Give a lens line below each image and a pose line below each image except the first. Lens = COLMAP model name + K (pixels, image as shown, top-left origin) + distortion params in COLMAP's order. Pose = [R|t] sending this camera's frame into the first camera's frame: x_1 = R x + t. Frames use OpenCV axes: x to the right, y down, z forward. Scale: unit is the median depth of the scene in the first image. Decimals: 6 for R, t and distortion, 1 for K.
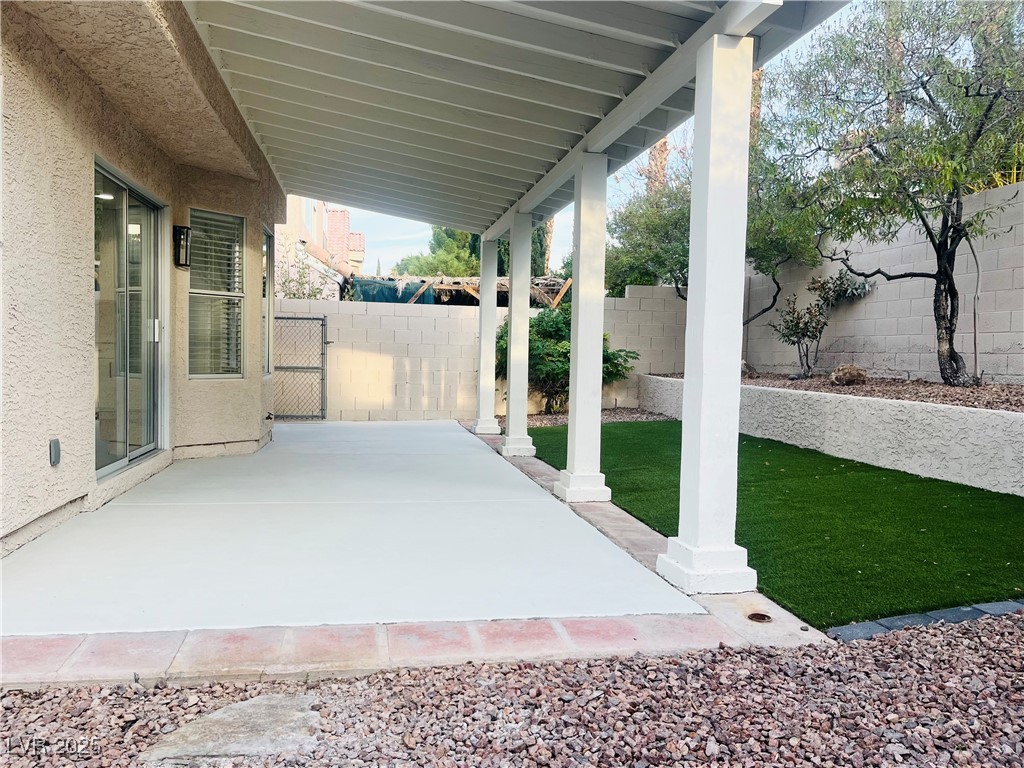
lens RADIAL K [[786.4, 0, 514.2], [0, 786.4, 384.8], [0, 0, 1]] dist [0.076113, -0.100655]
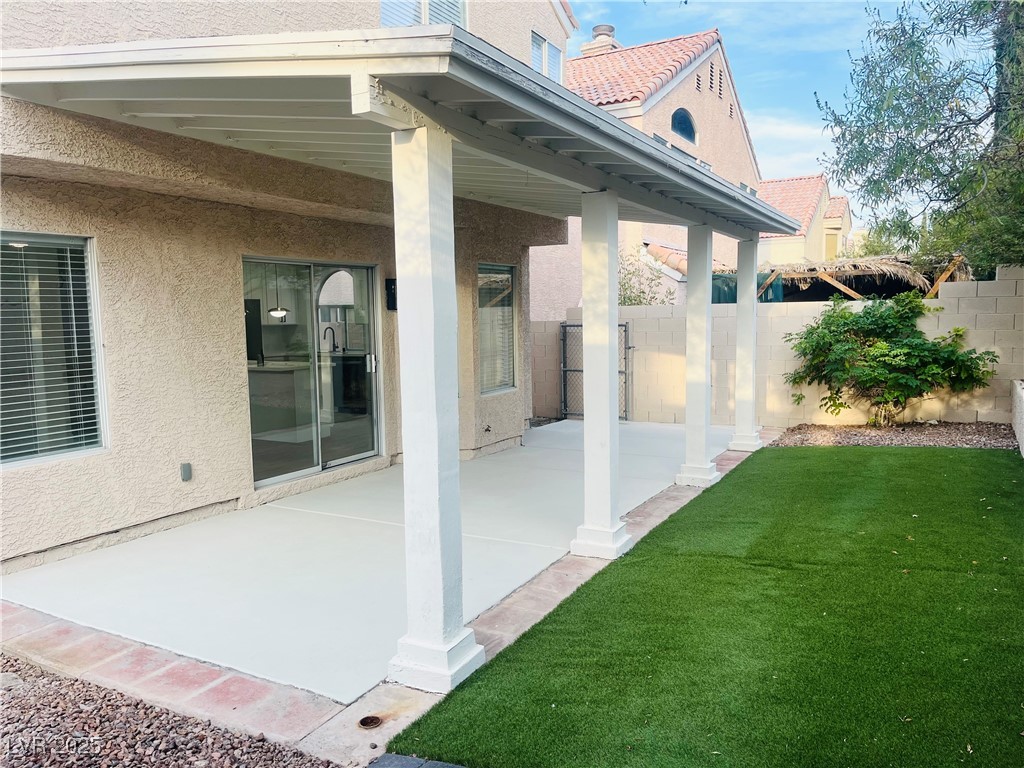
lens RADIAL K [[786.4, 0, 514.4], [0, 786.4, 385.9], [0, 0, 1]] dist [0.076113, -0.100655]
pose [[0.760648, 0.025538, -0.648662, 1.026865], [0.008227, 0.998766, 0.048969, -0.173577], [0.649113, -0.042584, 0.759499, 0.340817]]
